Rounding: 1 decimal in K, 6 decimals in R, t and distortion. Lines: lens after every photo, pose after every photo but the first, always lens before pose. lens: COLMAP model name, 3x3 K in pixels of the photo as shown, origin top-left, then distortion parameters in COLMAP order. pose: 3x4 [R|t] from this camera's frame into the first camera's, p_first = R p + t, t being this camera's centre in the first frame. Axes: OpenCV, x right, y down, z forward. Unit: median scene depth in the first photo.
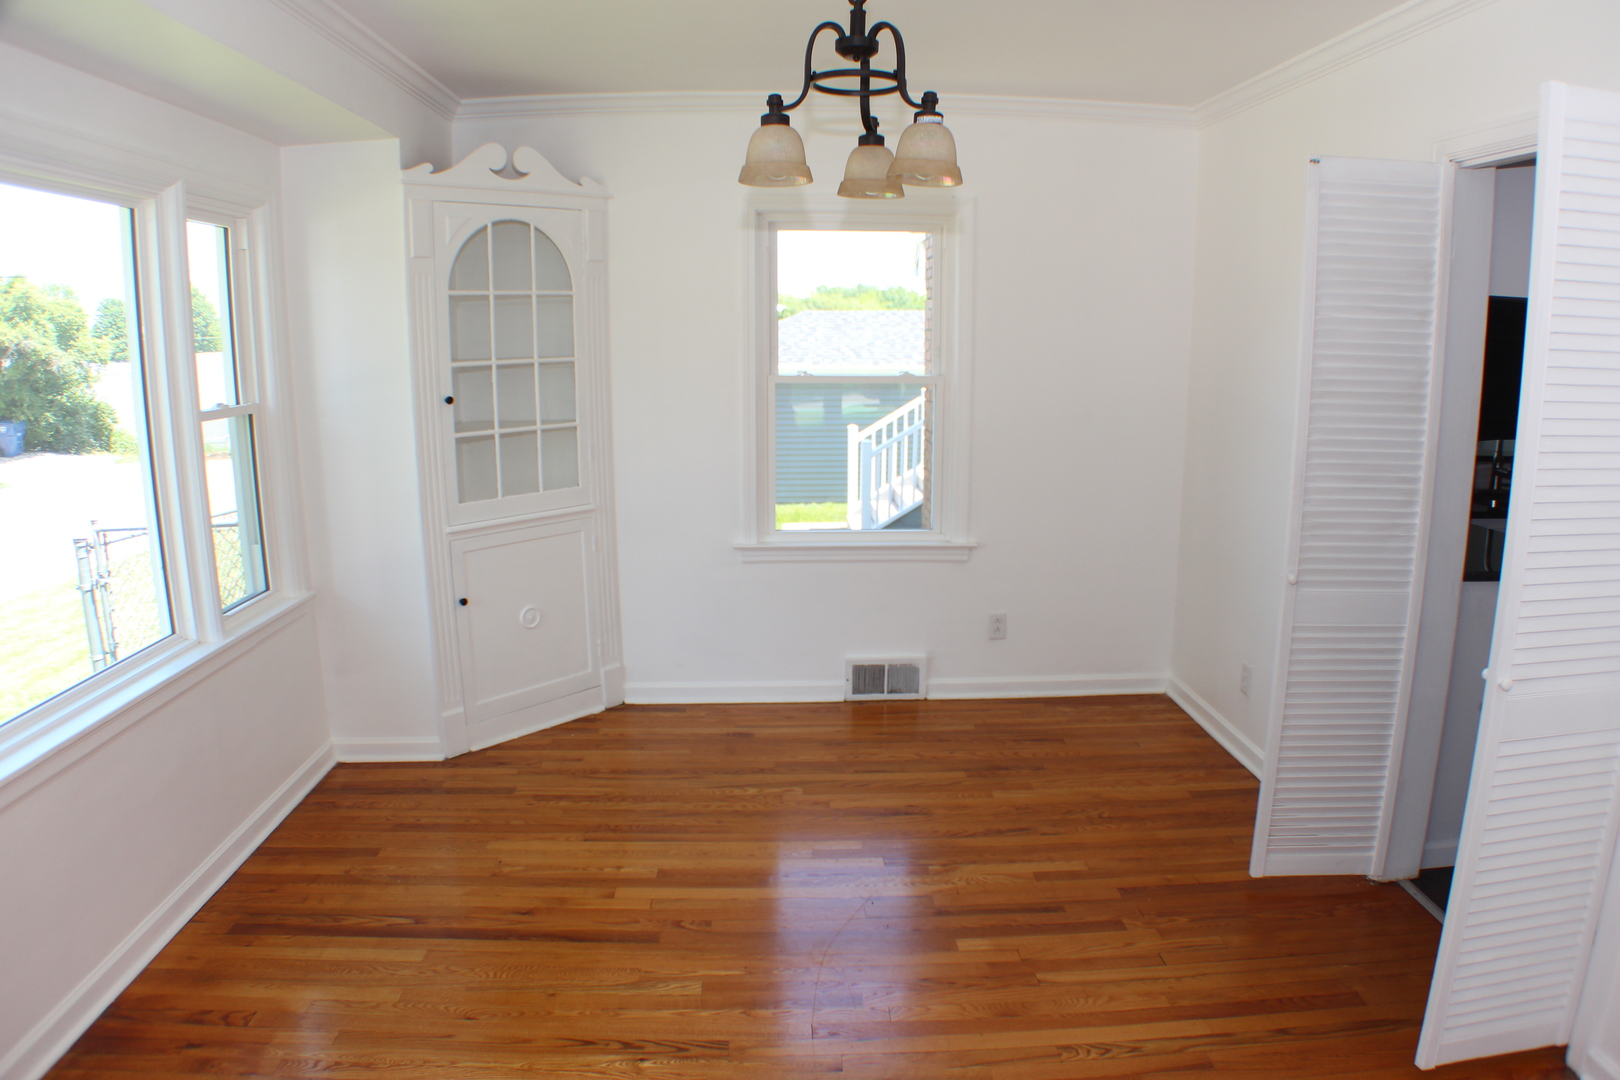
lens RADIAL K [[1053.2, 0, 870.8], [0, 1053.2, 563.8], [0, 0, 1]] dist [-0.204157, 0.070331]
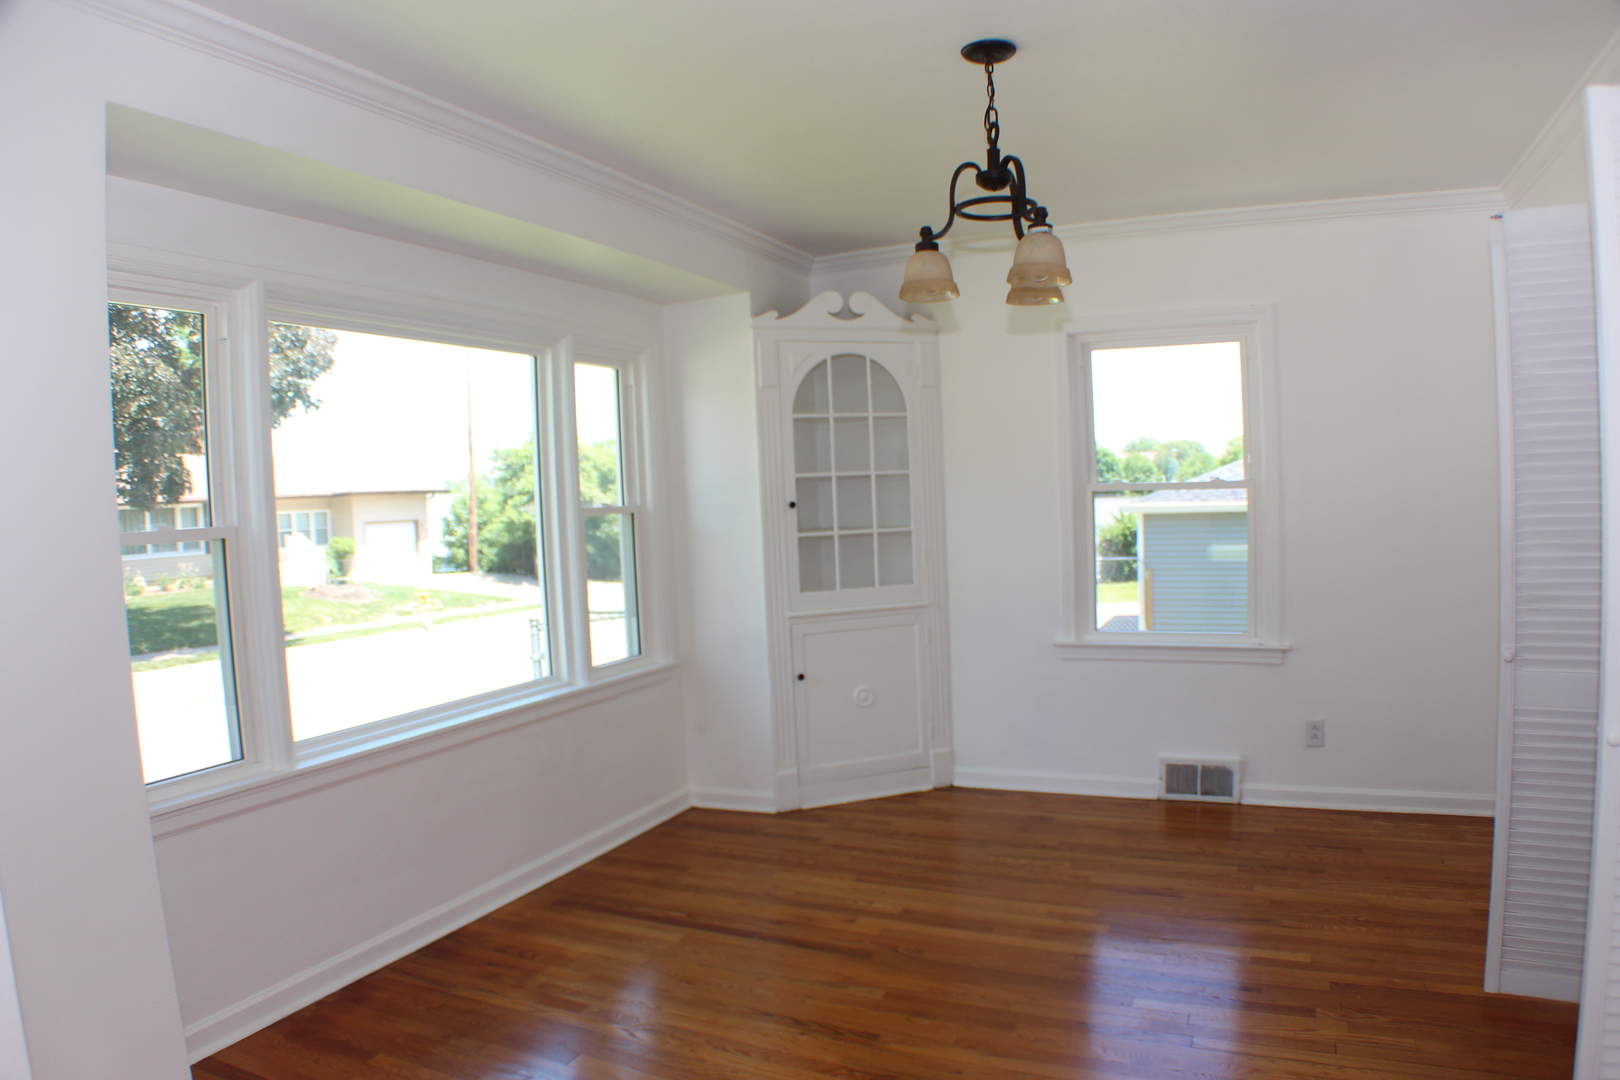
lens RADIAL K [[1053.2, 0, 835.6], [0, 1053.2, 574.5], [0, 0, 1]] dist [-0.204157, 0.070331]
pose [[0.881795, -0.001169, -0.471631, 0.218231], [-0.058064, 0.992121, -0.111020, 0.055688], [0.468044, 0.125282, 0.874780, -0.052900]]
